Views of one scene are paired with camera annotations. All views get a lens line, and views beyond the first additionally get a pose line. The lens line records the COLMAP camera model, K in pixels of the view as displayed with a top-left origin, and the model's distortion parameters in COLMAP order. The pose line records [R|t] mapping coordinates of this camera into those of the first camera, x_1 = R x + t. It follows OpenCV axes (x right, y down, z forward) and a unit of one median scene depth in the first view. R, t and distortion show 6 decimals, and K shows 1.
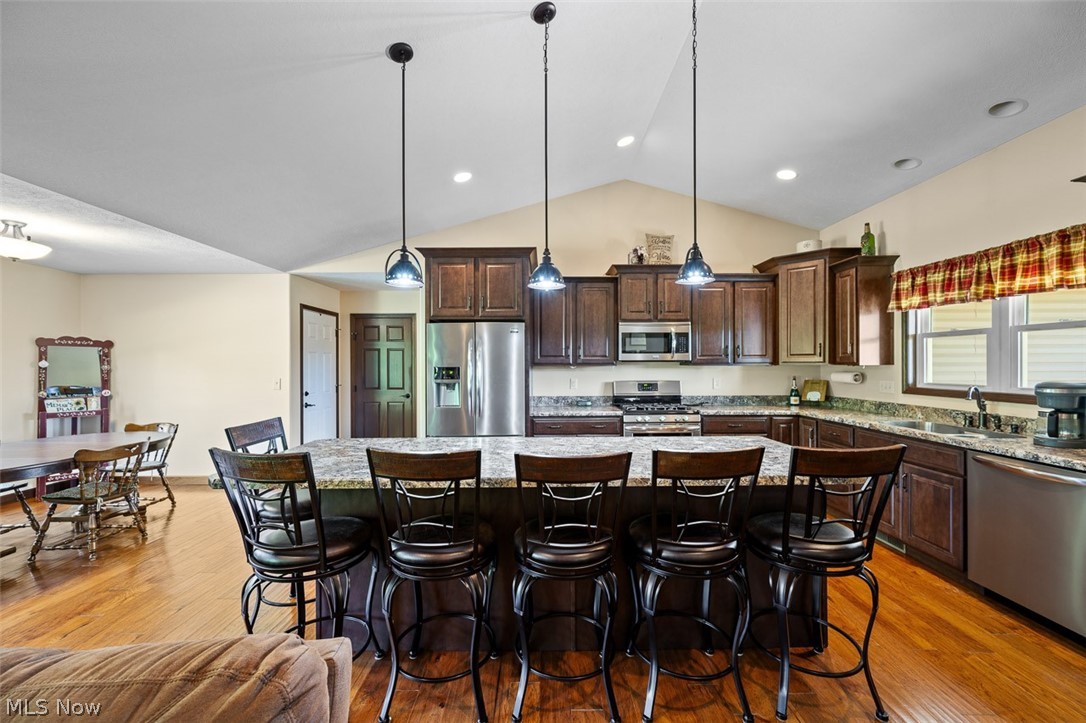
lens RADIAL K [[425.3, 0, 543.8], [0, 425.3, 365.9], [0, 0, 1]] dist [-0.000863, 0.000068]
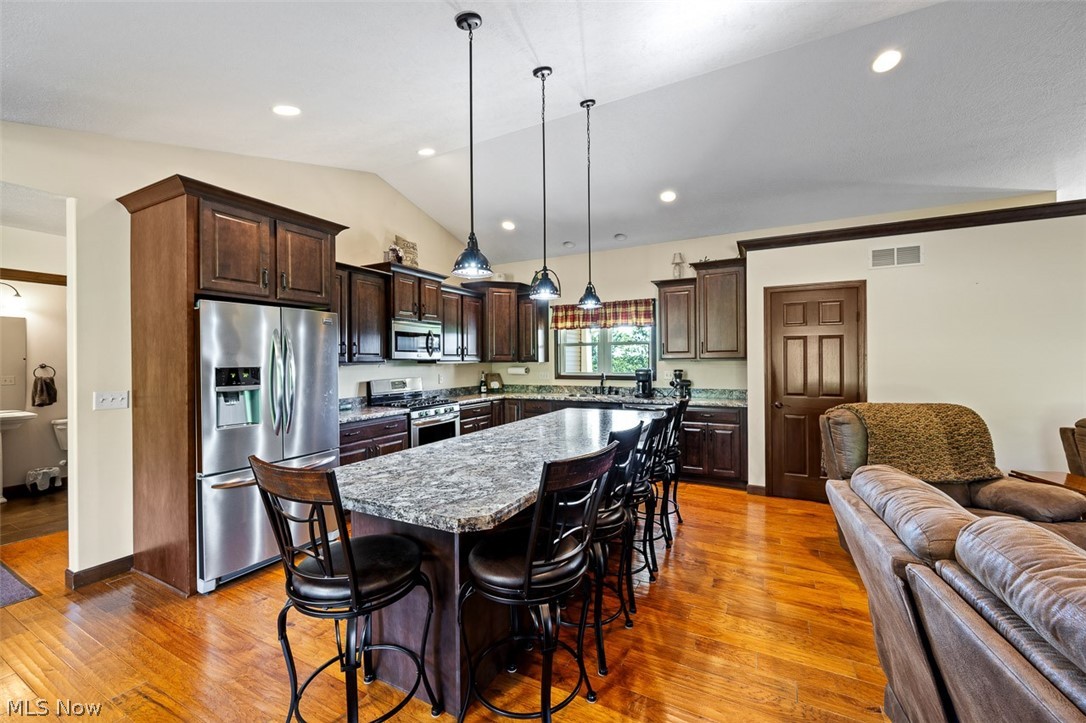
lens RADIAL K [[425.3, 0, 543.3], [0, 425.3, 360.3], [0, 0, 1]] dist [-0.000863, 0.000068]
pose [[0.464033, -0.000048, 0.885818, -0.541402], [0.011173, 0.999921, -0.005798, 0.000582], [-0.885747, 0.012588, 0.463997, 0.228528]]
